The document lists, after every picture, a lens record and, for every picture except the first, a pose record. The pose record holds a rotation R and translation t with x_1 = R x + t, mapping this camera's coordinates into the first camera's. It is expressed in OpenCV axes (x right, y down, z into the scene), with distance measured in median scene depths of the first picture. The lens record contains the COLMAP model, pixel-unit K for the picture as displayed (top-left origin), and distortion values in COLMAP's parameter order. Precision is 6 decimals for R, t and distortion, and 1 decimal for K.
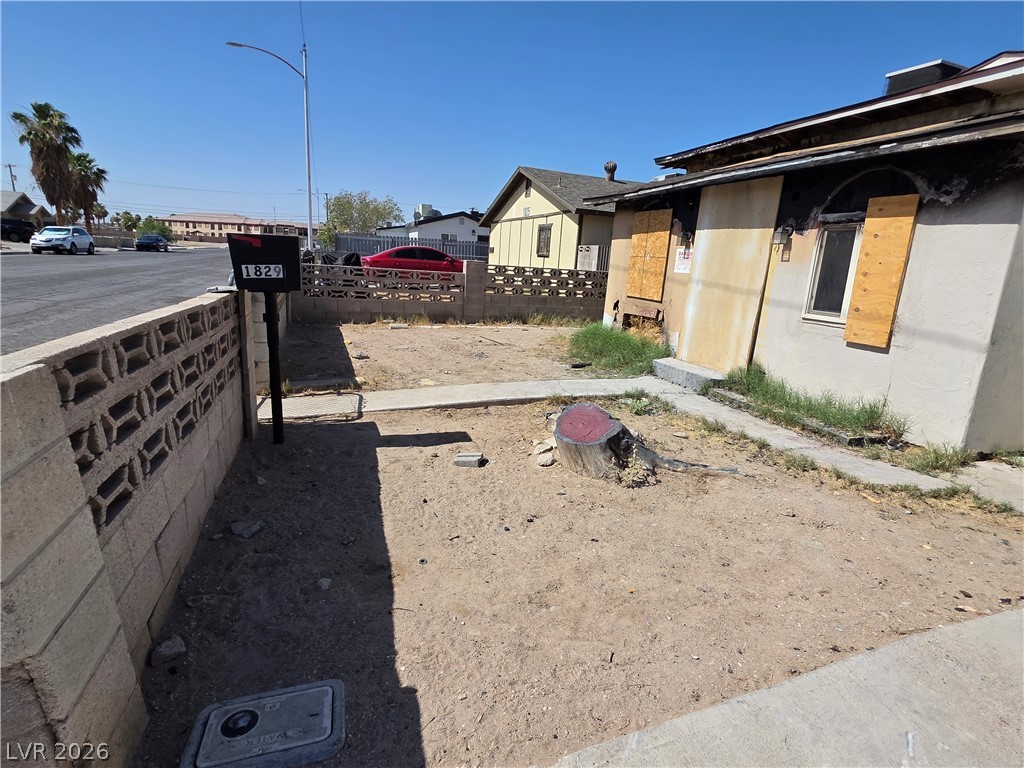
lens RADIAL K [[528.0, 0, 517.4], [0, 528.0, 382.7], [0, 0, 1]] dist [0.004370, -0.001480]
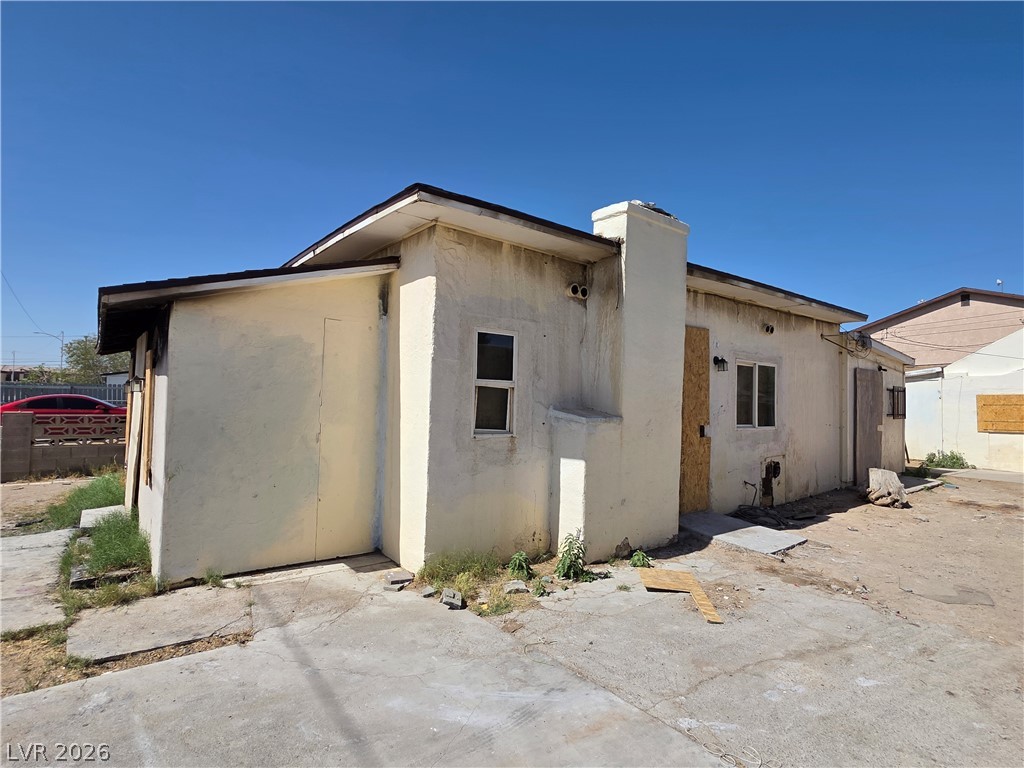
lens RADIAL K [[528.0, 0, 514.6], [0, 528.0, 383.2], [0, 0, 1]] dist [0.004370, -0.001480]
pose [[0.949870, -0.033446, 0.310852, 0.788927], [0.109345, 0.967009, -0.230080, 0.044997], [-0.292901, 0.252536, 0.922190, -0.190337]]
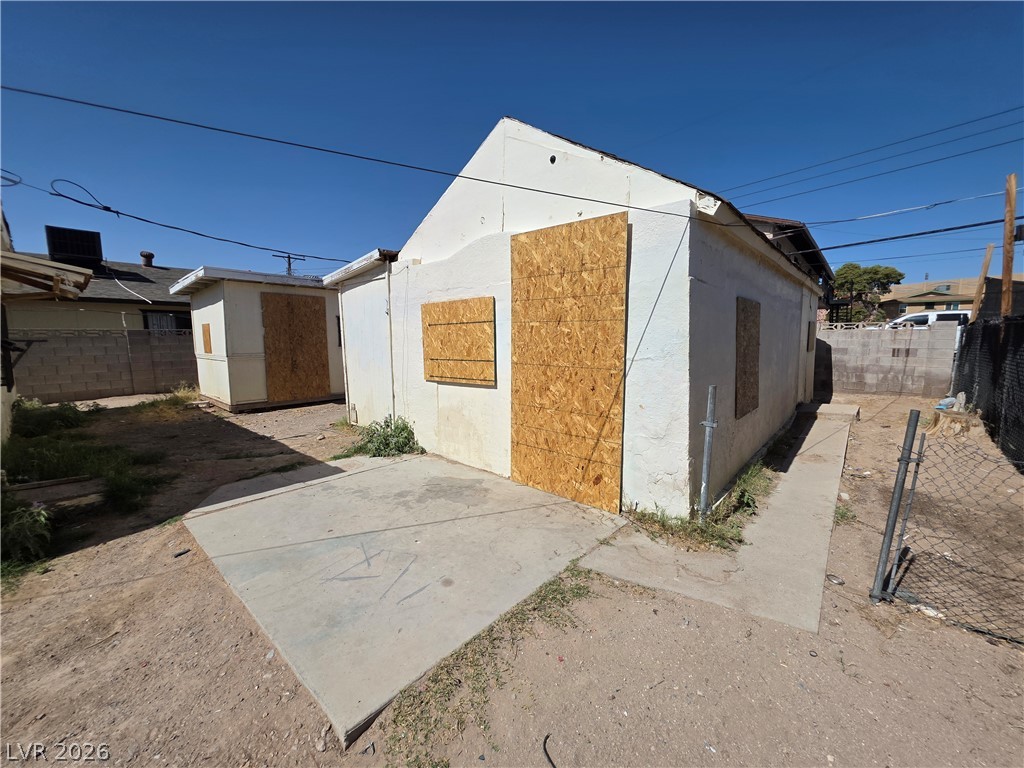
lens RADIAL K [[407.3, 0, 517.2], [0, 407.3, 386.1], [0, 0, 1]] dist [0.003054, -0.000210]
pose [[0.864380, -0.131860, 0.485242, 1.247617], [0.180111, 0.982166, -0.053945, 0.088742], [-0.469475, 0.134027, 0.872714, -0.066675]]
